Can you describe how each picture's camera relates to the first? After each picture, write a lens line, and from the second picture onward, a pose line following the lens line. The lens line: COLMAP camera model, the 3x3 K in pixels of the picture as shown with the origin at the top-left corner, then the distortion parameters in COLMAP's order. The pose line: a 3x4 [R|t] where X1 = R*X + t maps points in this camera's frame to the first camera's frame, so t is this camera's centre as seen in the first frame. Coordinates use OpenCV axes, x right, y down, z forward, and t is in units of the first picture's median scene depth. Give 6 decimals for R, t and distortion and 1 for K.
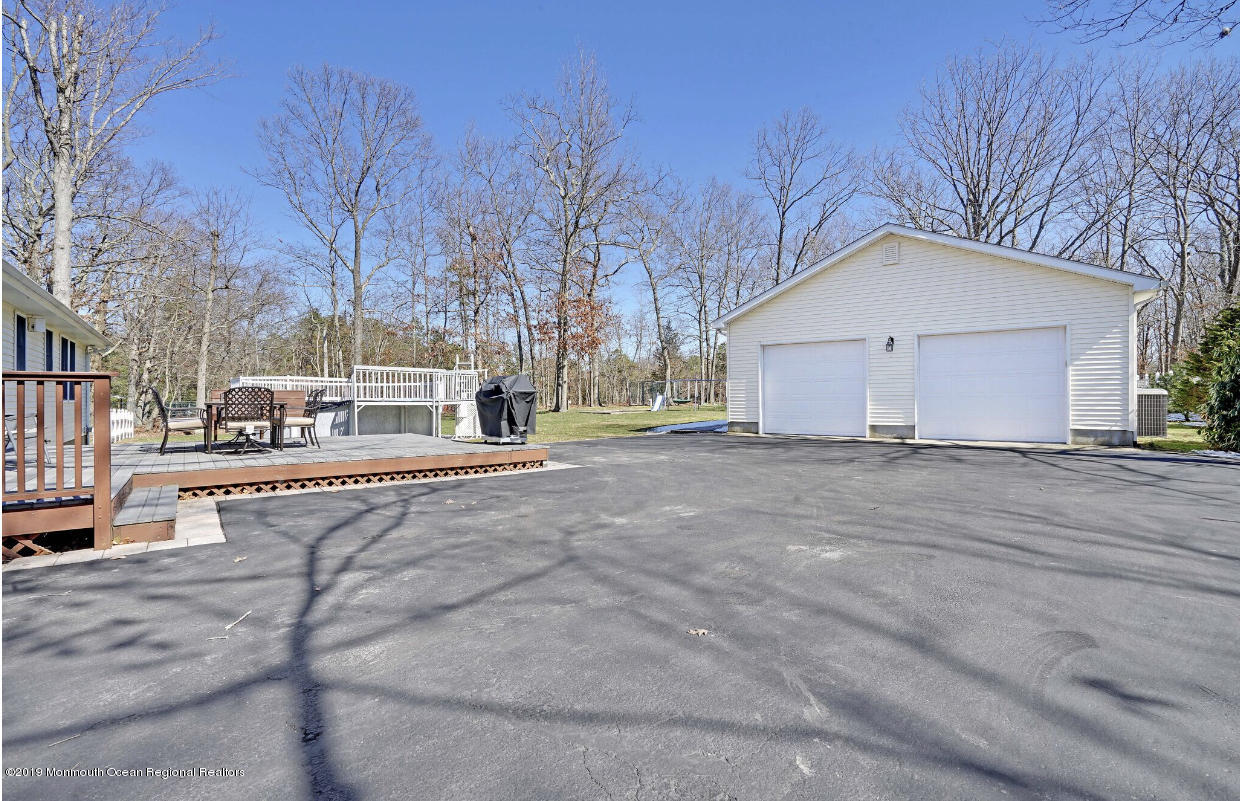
lens RADIAL K [[529.3, 0, 623.0], [0, 529.3, 401.1], [0, 0, 1]] dist [-0.001410, 0.000015]
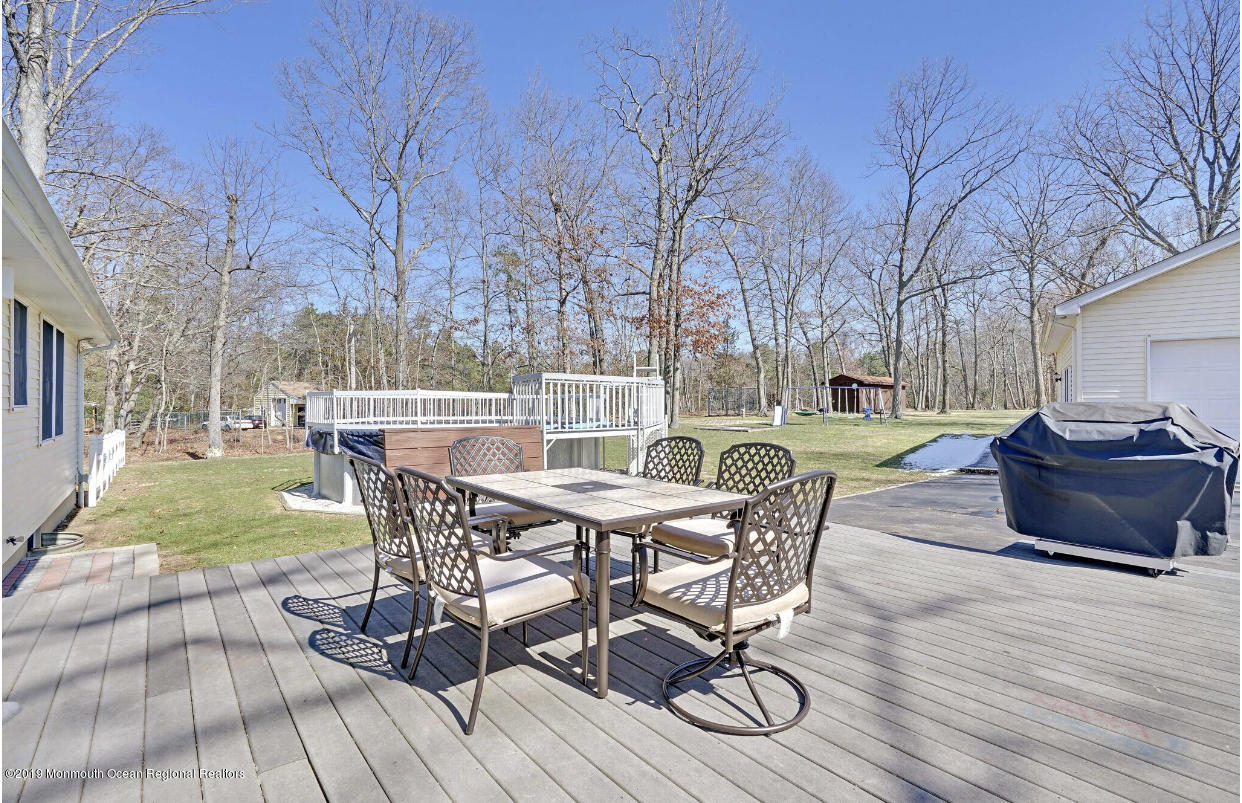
lens RADIAL K [[540.7, 0, 619.3], [0, 540.7, 403.6], [0, 0, 1]] dist [0.001743, -0.000103]
pose [[0.999876, 0.000266, 0.015740, -0.192121], [-0.000280, 1.000000, 0.000843, -0.014822], [-0.015740, -0.000847, 0.999876, 0.175336]]
